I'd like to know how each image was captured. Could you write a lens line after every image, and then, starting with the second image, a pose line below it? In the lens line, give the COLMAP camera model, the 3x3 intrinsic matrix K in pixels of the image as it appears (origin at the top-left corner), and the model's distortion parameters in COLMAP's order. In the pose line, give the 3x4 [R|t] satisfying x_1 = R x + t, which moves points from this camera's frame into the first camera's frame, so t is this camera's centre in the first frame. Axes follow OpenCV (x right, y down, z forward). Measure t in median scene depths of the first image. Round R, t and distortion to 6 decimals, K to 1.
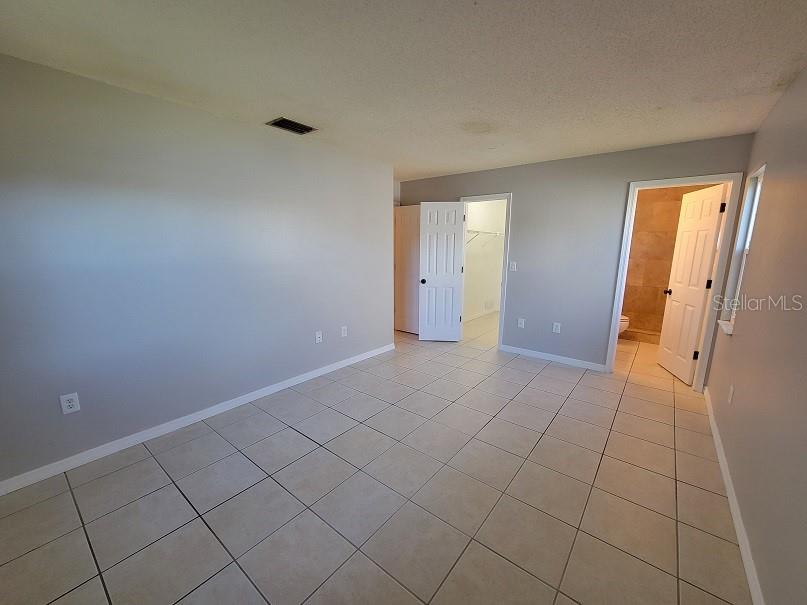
lens RADIAL K [[327.4, 0, 404.4], [0, 327.4, 302.6], [0, 0, 1]] dist [-0.001439, 0.000146]
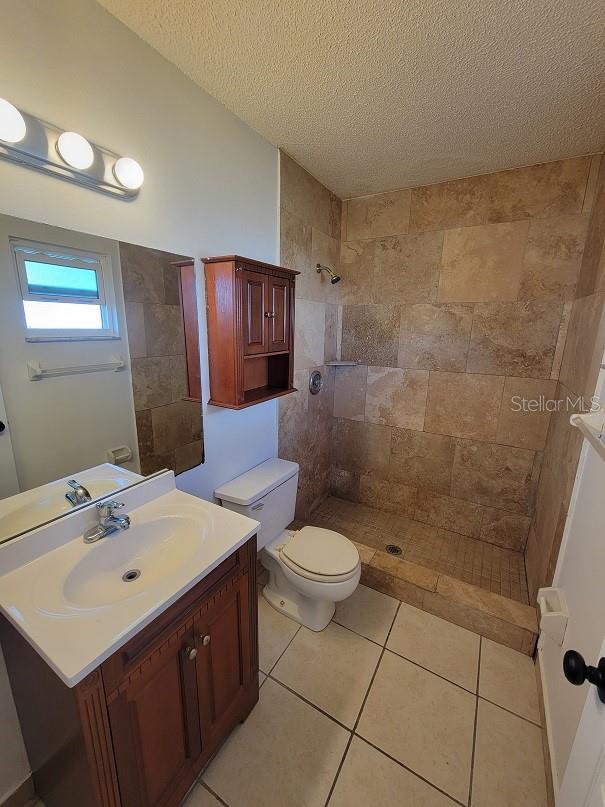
lens RADIAL K [[327.4, 0, 300.9], [0, 327.4, 401.1], [0, 0, 1]] dist [-0.001439, 0.000146]
pose [[0.976265, -0.038879, 0.213059, 0.479708], [0.029811, 0.998514, 0.045611, -0.116315], [-0.214516, -0.038177, 0.975974, 0.614428]]
